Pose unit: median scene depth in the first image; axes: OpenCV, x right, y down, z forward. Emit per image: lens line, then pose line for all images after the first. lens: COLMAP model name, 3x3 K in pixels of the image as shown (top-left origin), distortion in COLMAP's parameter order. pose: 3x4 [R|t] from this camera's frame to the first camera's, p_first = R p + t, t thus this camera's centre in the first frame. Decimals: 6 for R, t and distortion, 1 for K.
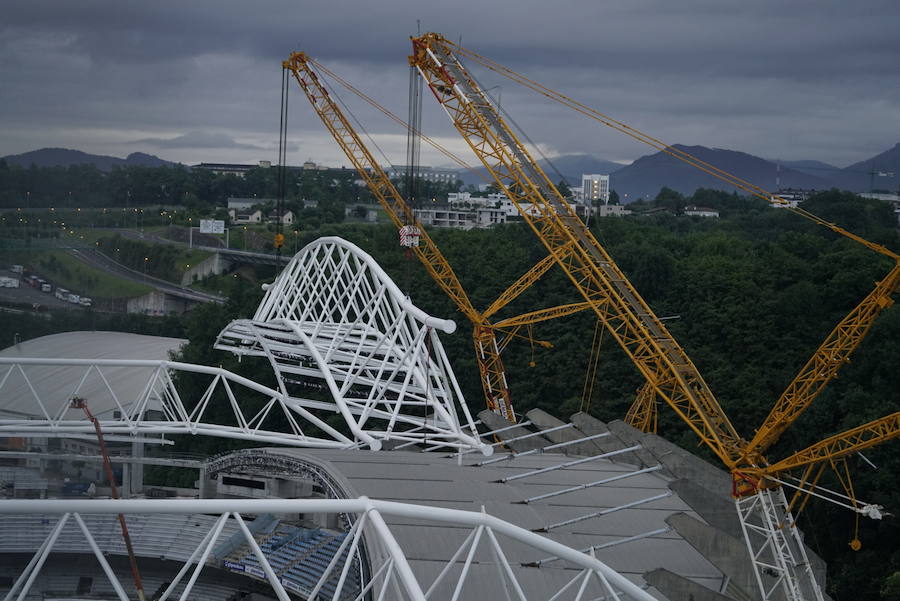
lens RADIAL K [[1818.8, 0, 430.9], [0, 1818.8, 277.9], [0, 0, 1]] dist [-0.041348, 0.000000]
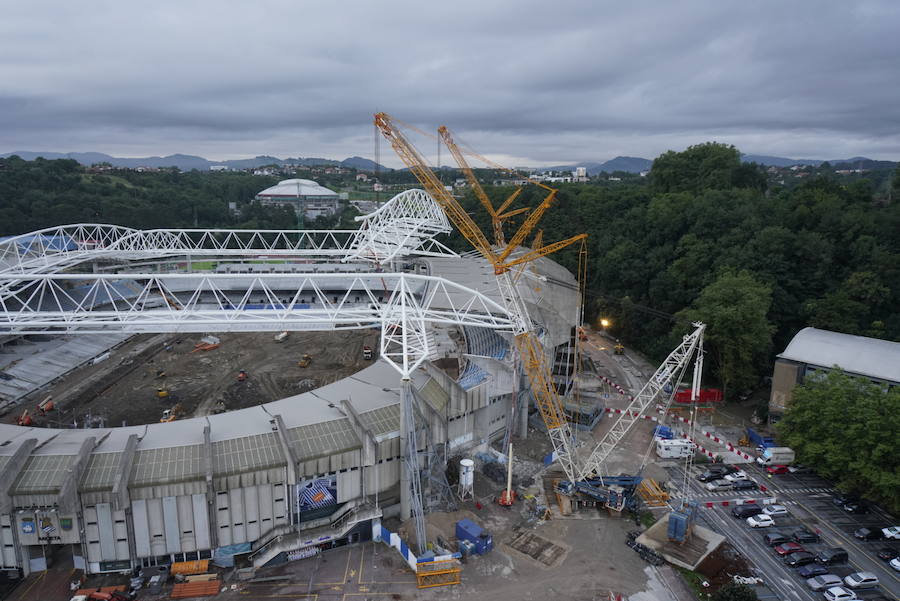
lens RADIAL K [[560.8, 0, 446.8], [0, 560.8, 300.5], [0, 0, 1]] dist [0.008303, -0.001839]
pose [[0.984320, 0.006647, -0.176265, 0.104211], [0.023077, 0.985847, 0.166049, 0.004577], [0.174874, -0.167513, 0.970236, 0.030240]]
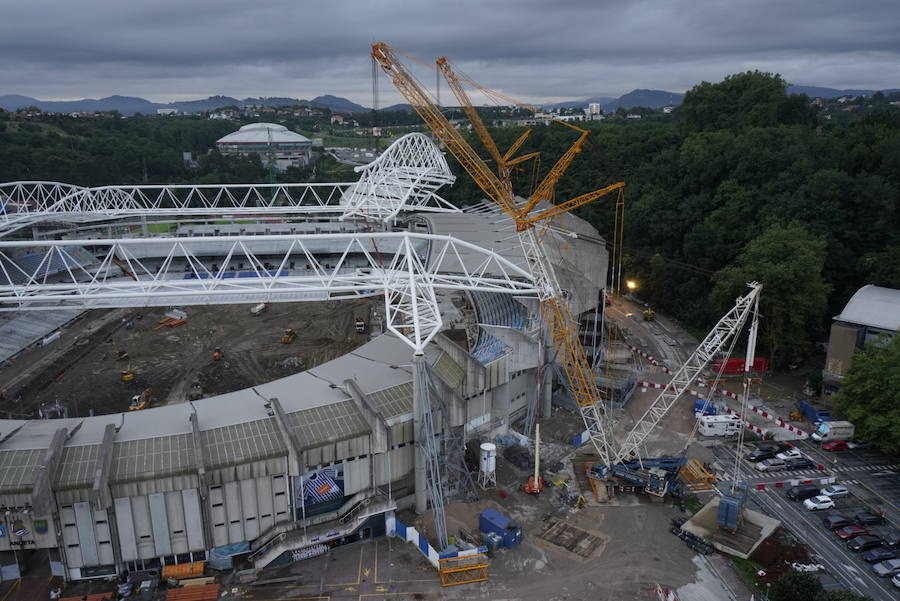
lens RADIAL K [[649.9, 0, 446.7], [0, 649.9, 299.5], [0, 0, 1]] dist [0.011730, -0.008567]
pose [[0.986866, -0.004636, -0.161475, 0.089014], [0.040913, 0.974171, 0.222076, 0.003415], [0.156275, -0.225765, 0.961566, 0.025439]]
